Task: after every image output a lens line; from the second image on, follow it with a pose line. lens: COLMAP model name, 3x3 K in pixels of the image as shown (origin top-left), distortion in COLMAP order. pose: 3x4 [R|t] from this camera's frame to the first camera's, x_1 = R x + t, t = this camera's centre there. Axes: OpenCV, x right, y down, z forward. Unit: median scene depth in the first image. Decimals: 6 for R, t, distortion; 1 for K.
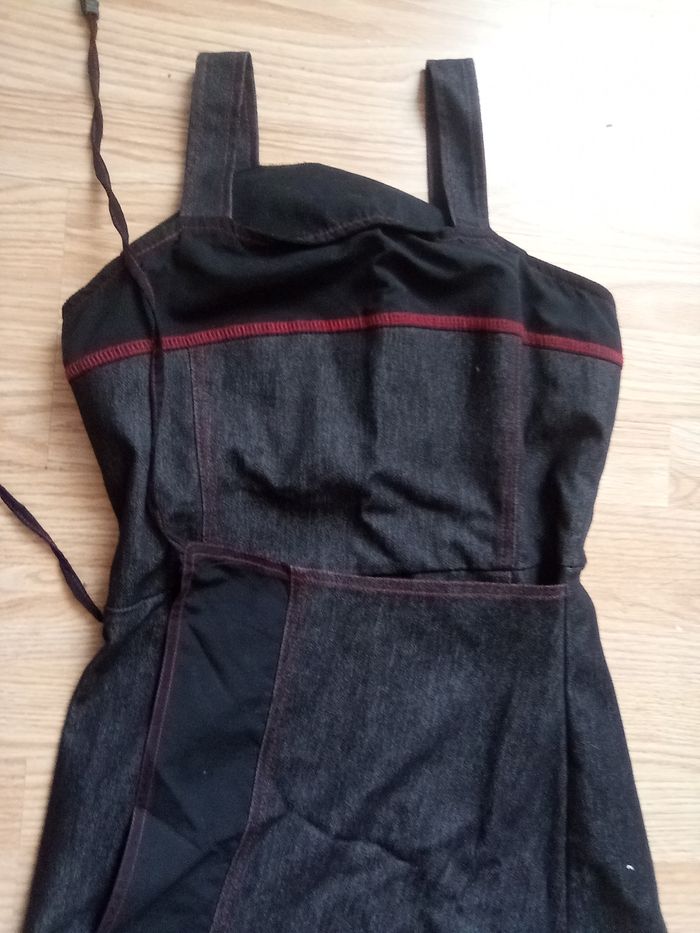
lens RADIAL K [[762.6, 0, 383.3], [0, 762.6, 492.5], [0, 0, 1]] dist [-0.007429, 0.006833]
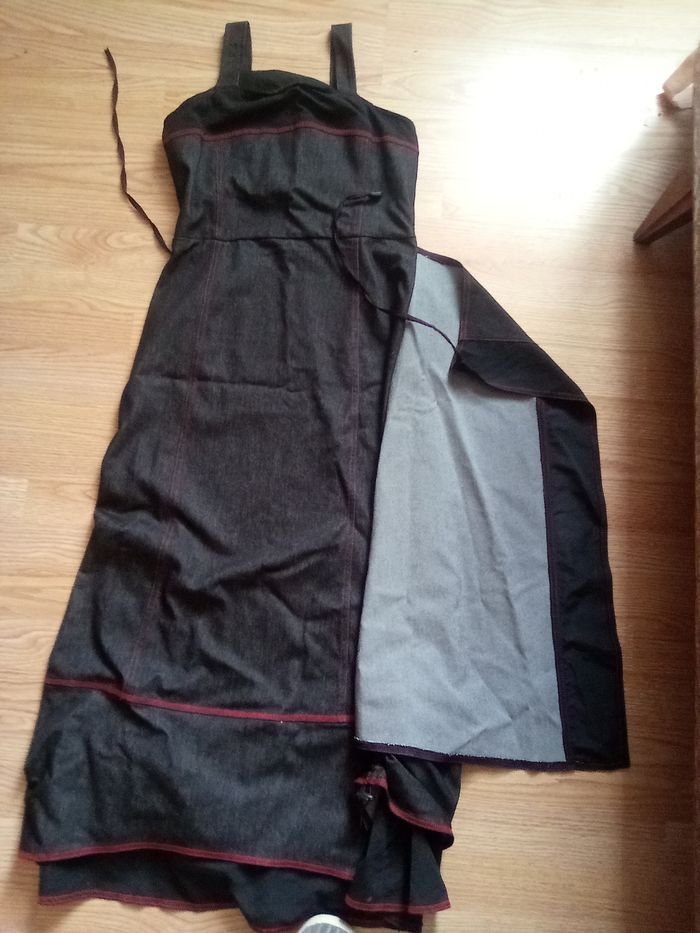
lens RADIAL K [[762.6, 0, 355.1], [0, 762.6, 465.5], [0, 0, 1]] dist [-0.007429, 0.006833]
pose [[0.994633, 0.005414, -0.103328, 0.391759], [-0.021017, 0.988383, -0.150521, 1.085240], [0.101313, 0.151885, 0.983192, -1.022361]]
